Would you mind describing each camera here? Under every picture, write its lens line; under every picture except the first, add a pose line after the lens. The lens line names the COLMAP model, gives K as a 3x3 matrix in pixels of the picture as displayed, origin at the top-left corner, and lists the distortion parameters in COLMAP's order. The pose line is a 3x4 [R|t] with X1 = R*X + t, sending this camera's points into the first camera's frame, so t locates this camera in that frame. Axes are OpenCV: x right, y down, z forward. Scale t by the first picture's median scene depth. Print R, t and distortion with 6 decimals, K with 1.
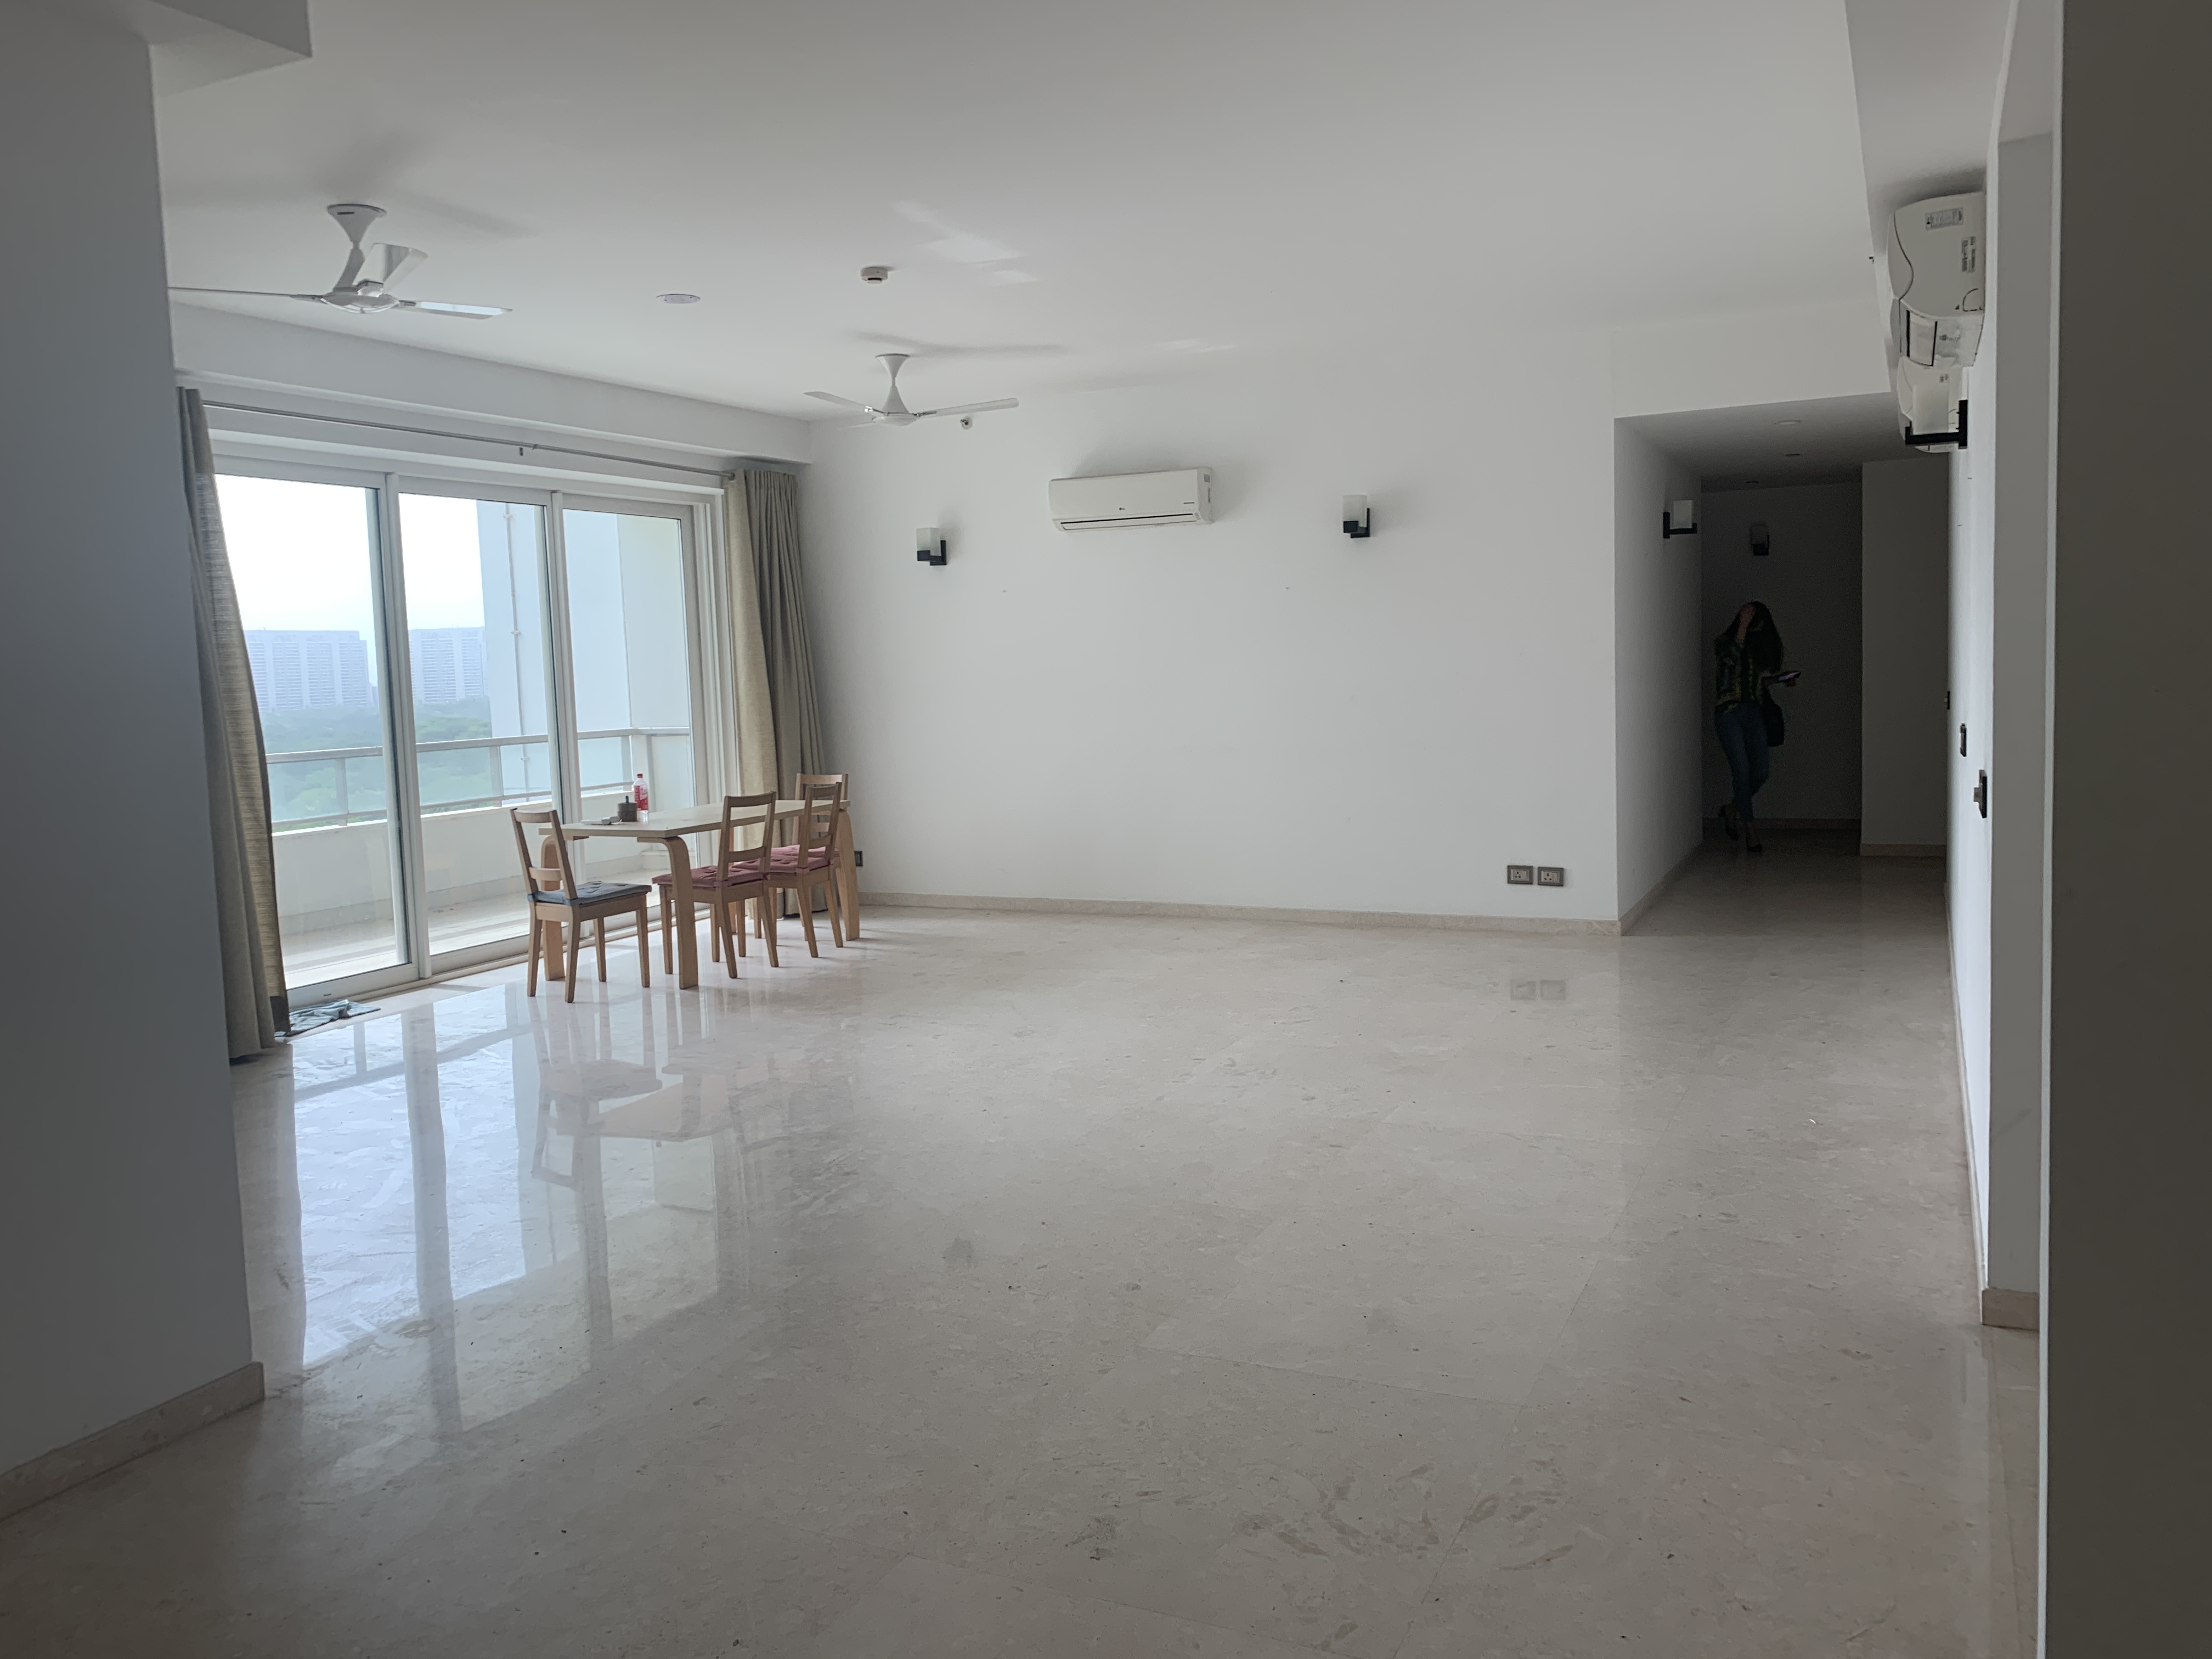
lens RADIAL K [[1583.5, 0, 1150.3], [0, 1583.5, 790.5], [0, 0, 1]] dist [0.150342, -0.250413]
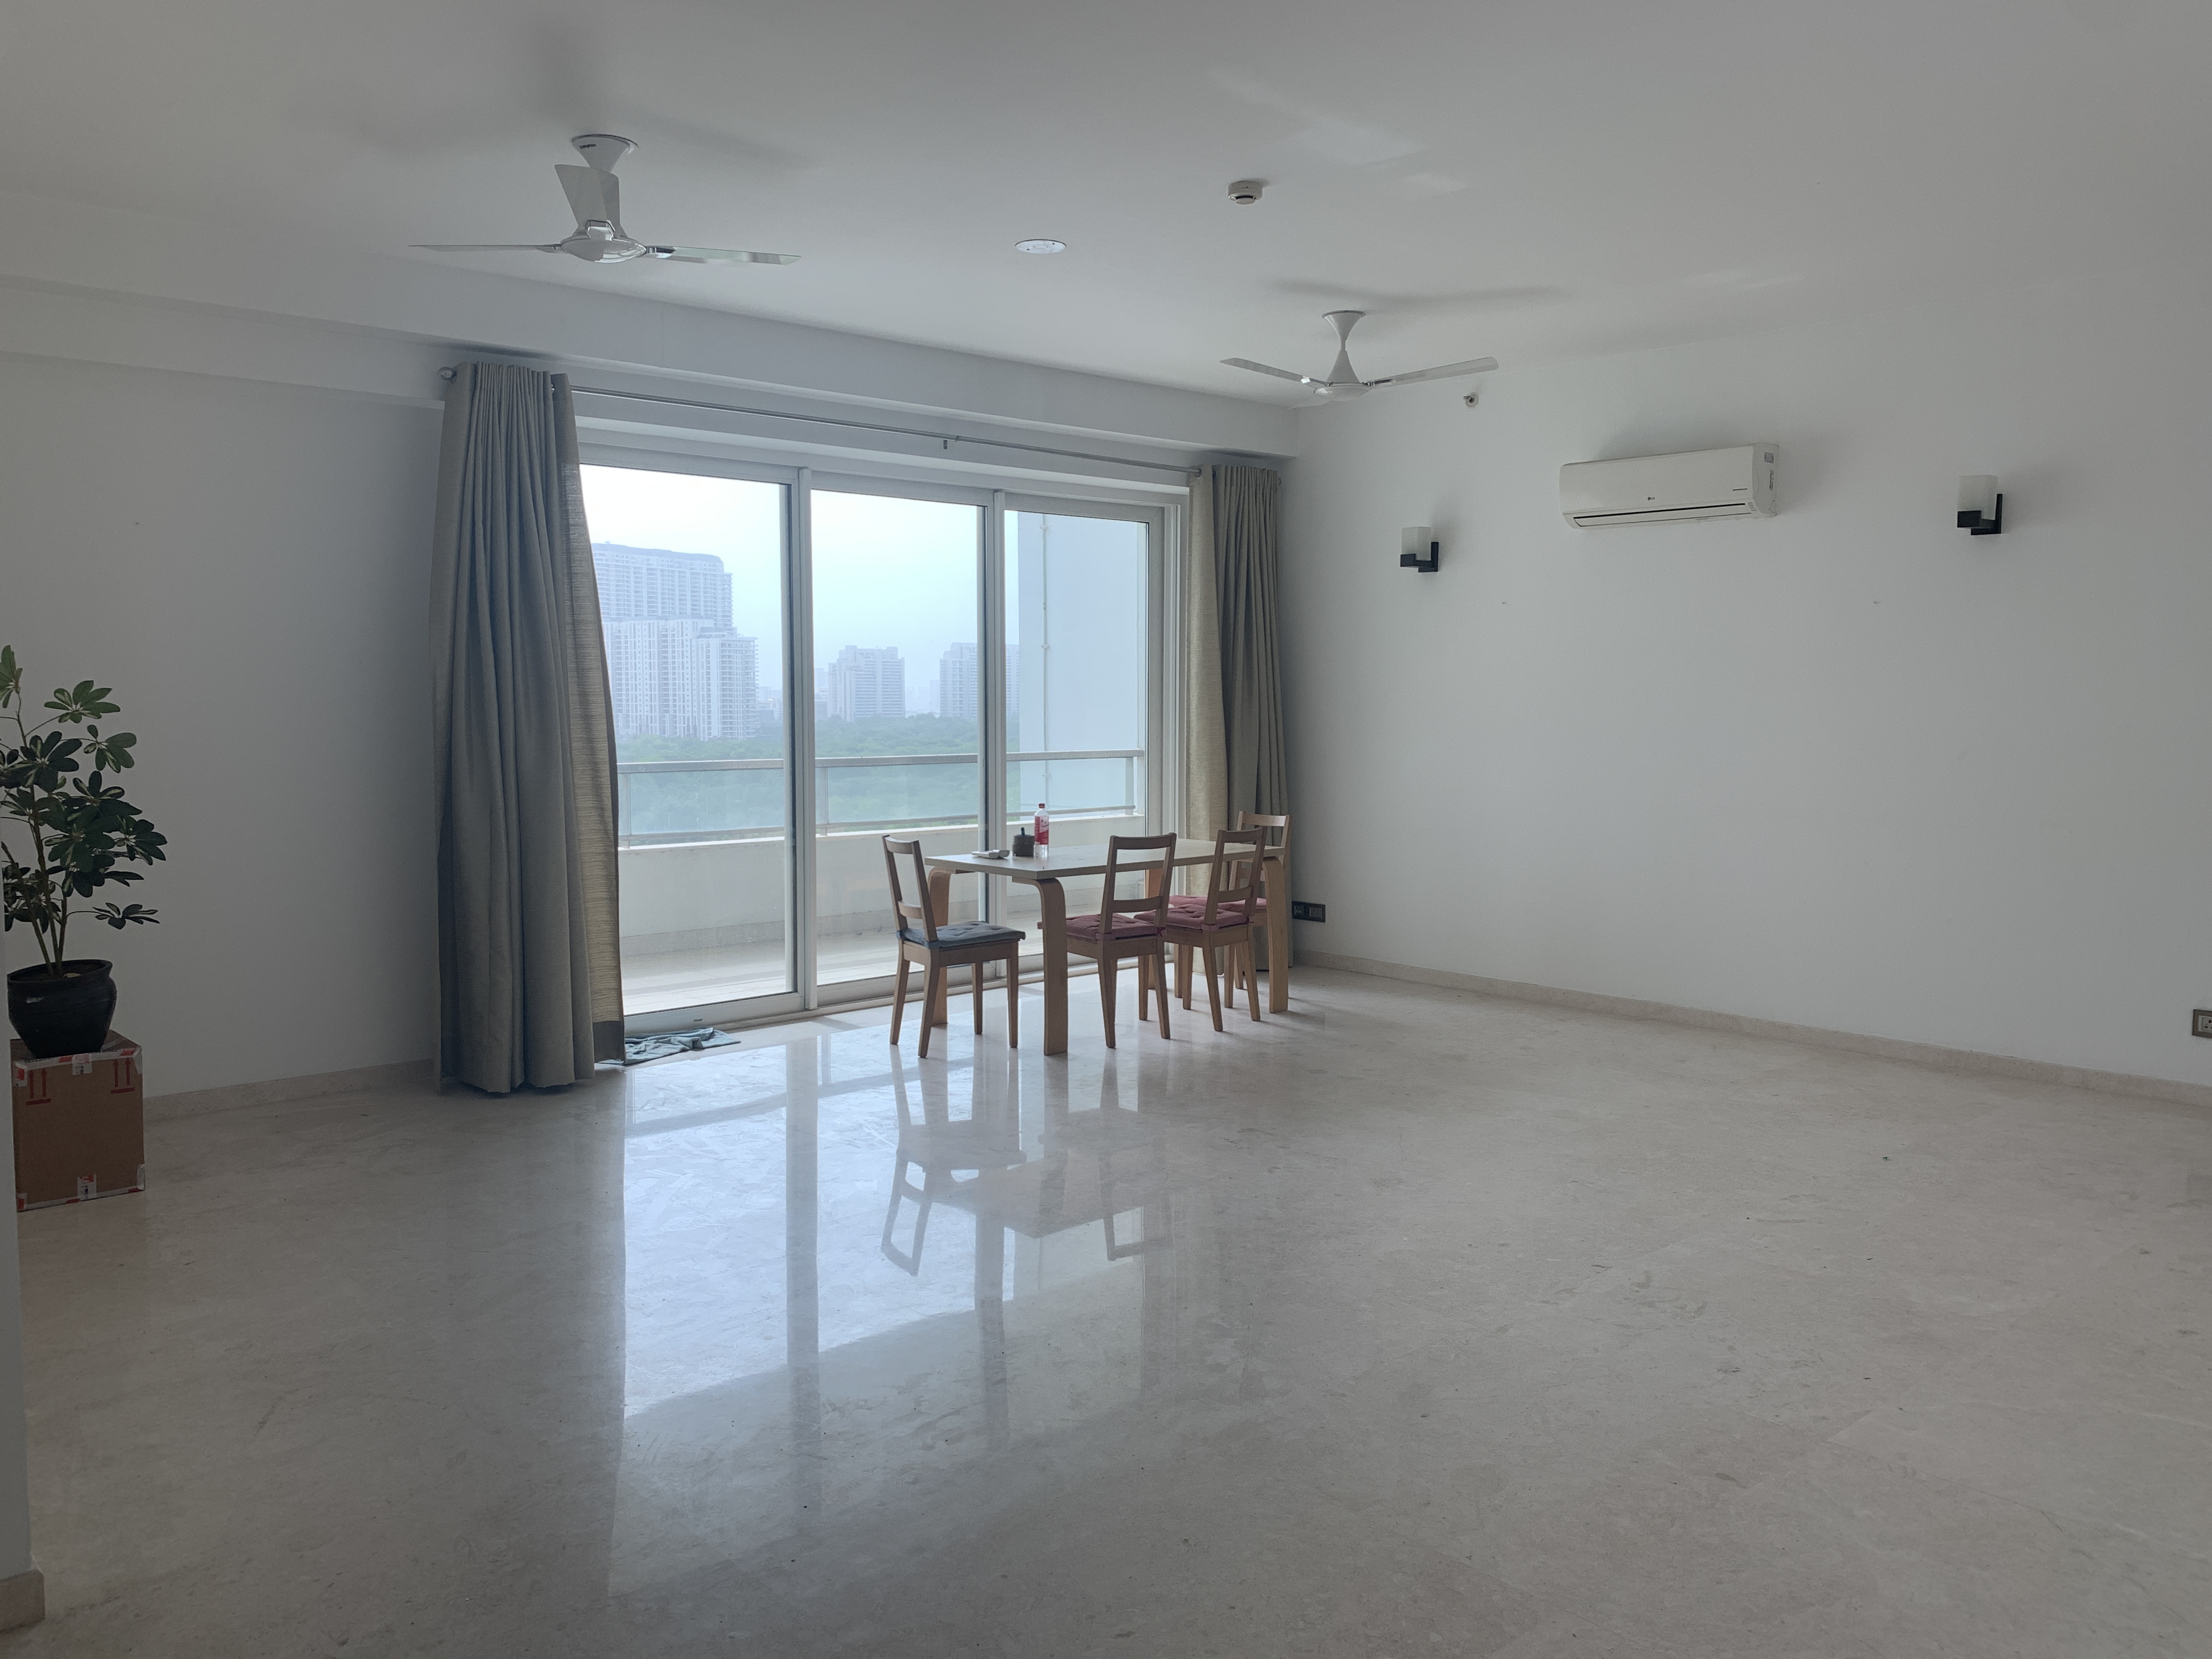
lens RADIAL K [[1687.0, 0, 1106.5], [0, 1687.0, 803.0], [0, 0, 1]] dist [0.053783, -0.083316]
pose [[0.923692, 0.059268, -0.378525, 0.071888], [-0.063490, 0.997982, 0.001328, -0.014948], [0.377840, 0.022806, 0.925590, 0.159316]]
